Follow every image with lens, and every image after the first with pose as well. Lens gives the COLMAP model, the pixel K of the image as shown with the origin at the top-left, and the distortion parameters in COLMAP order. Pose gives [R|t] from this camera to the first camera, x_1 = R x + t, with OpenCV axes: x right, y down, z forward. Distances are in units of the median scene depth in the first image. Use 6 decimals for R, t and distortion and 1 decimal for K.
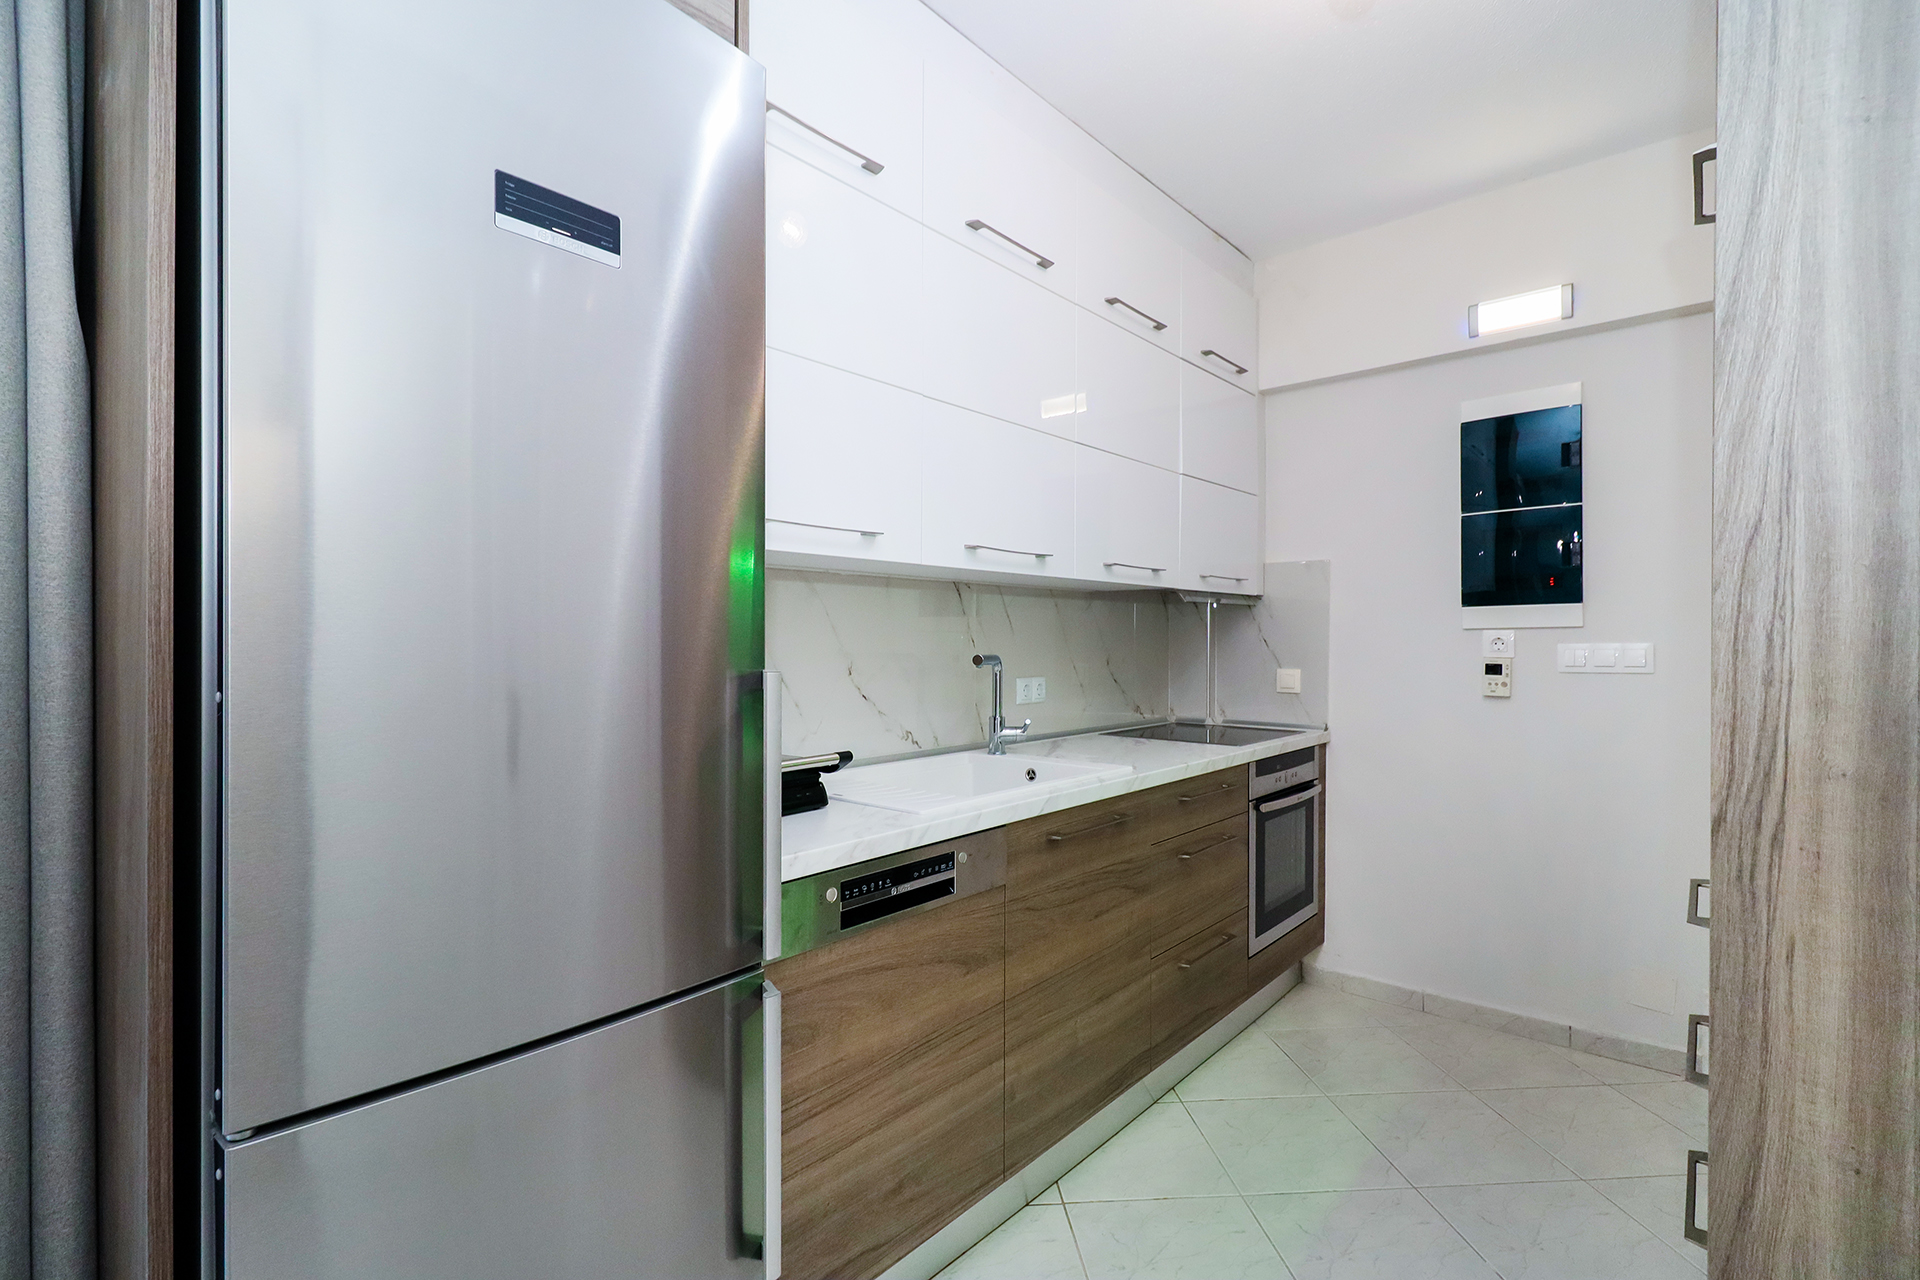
lens RADIAL K [[883.9, 0, 930.6], [0, 883.9, 646.5], [0, 0, 1]] dist [-0.000558, 0.000570]
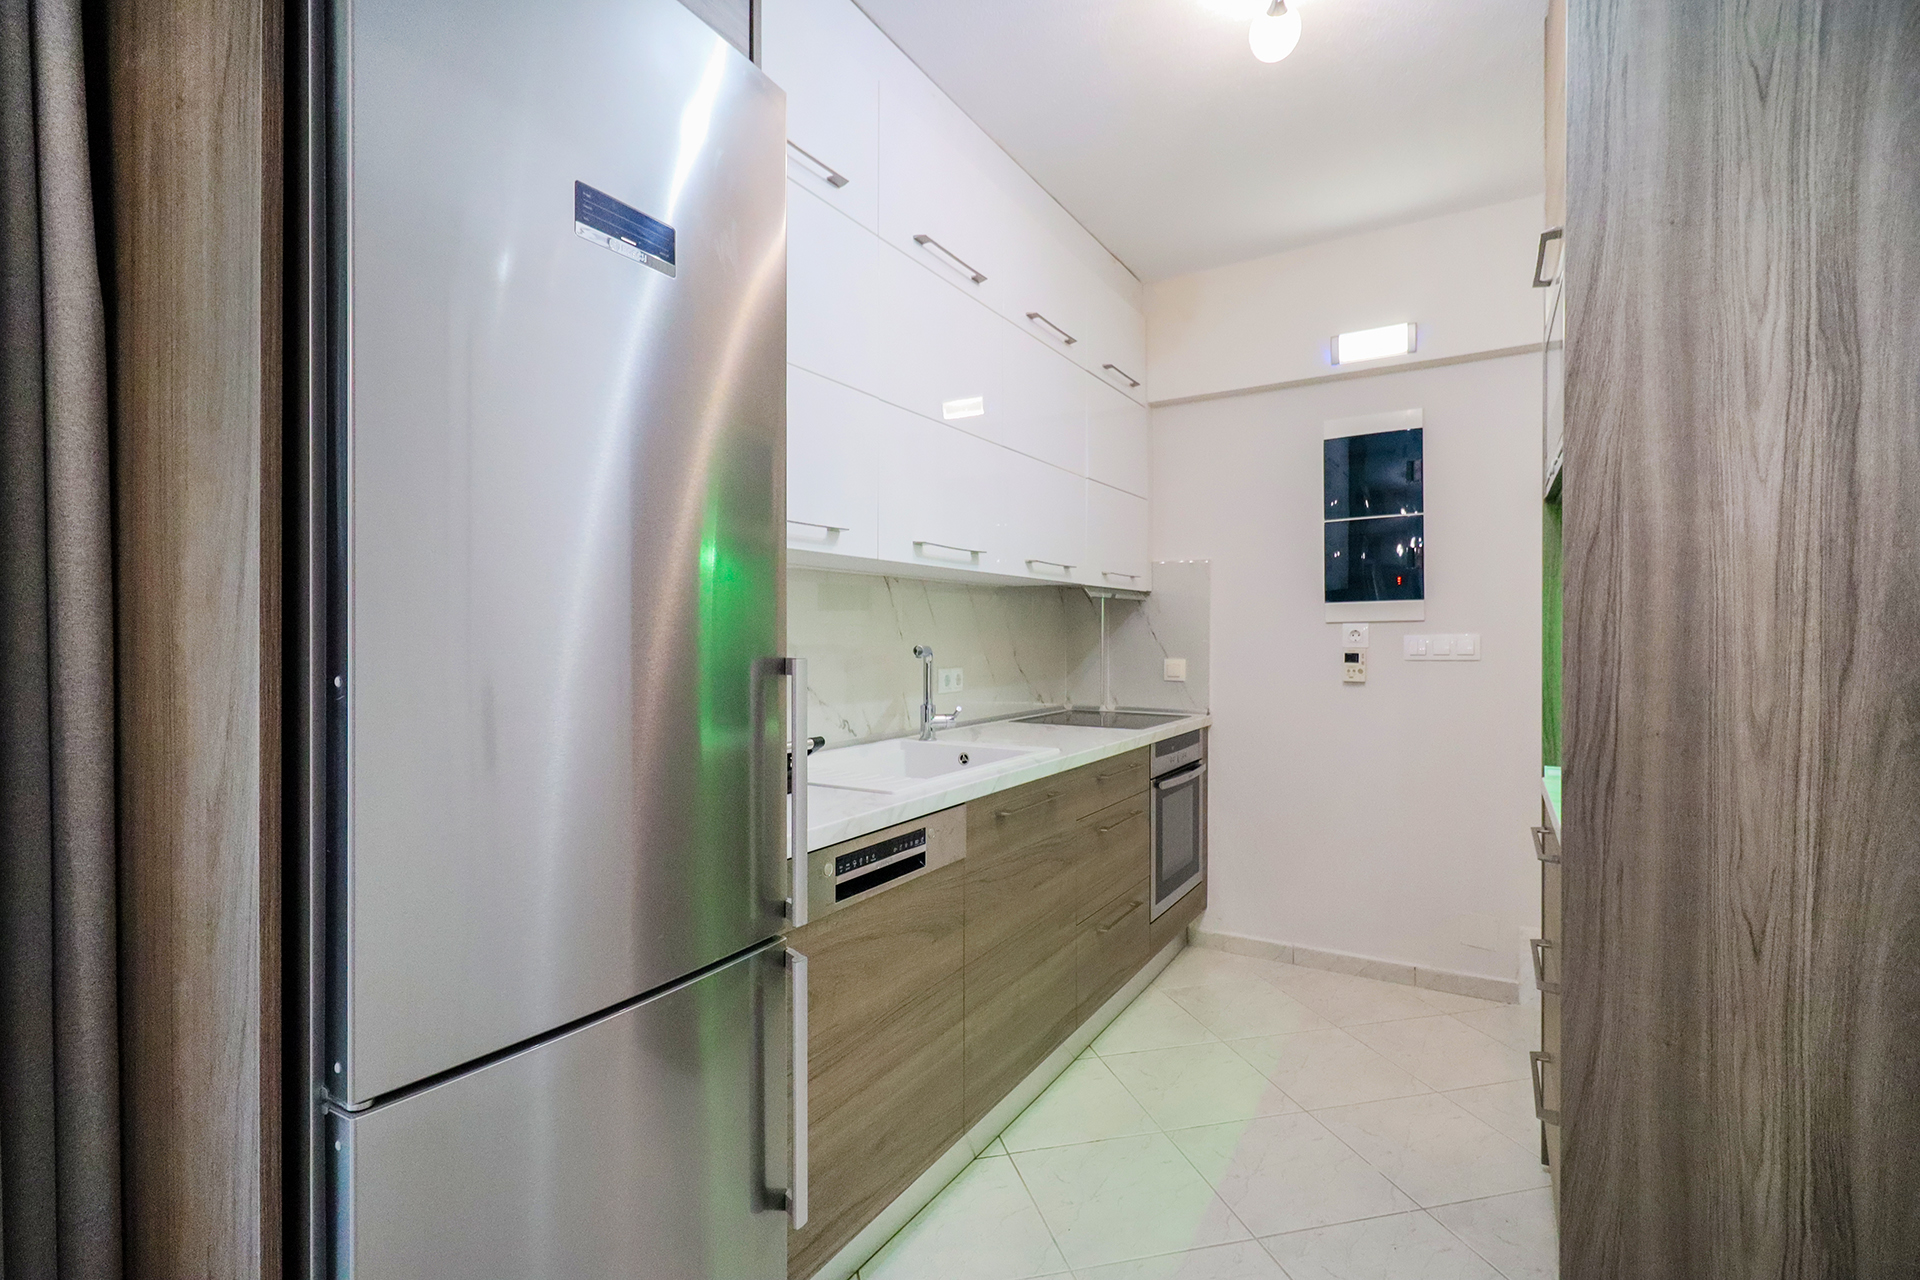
lens RADIAL K [[888.2, 0, 928.7], [0, 888.2, 641.4], [0, 0, 1]] dist [0.000982, -0.000120]
pose [[0.986717, -0.002537, 0.162429, -0.115334], [0.002626, 0.999996, -0.000338, 0.005028], [-0.162428, 0.000760, 0.986720, -0.051674]]
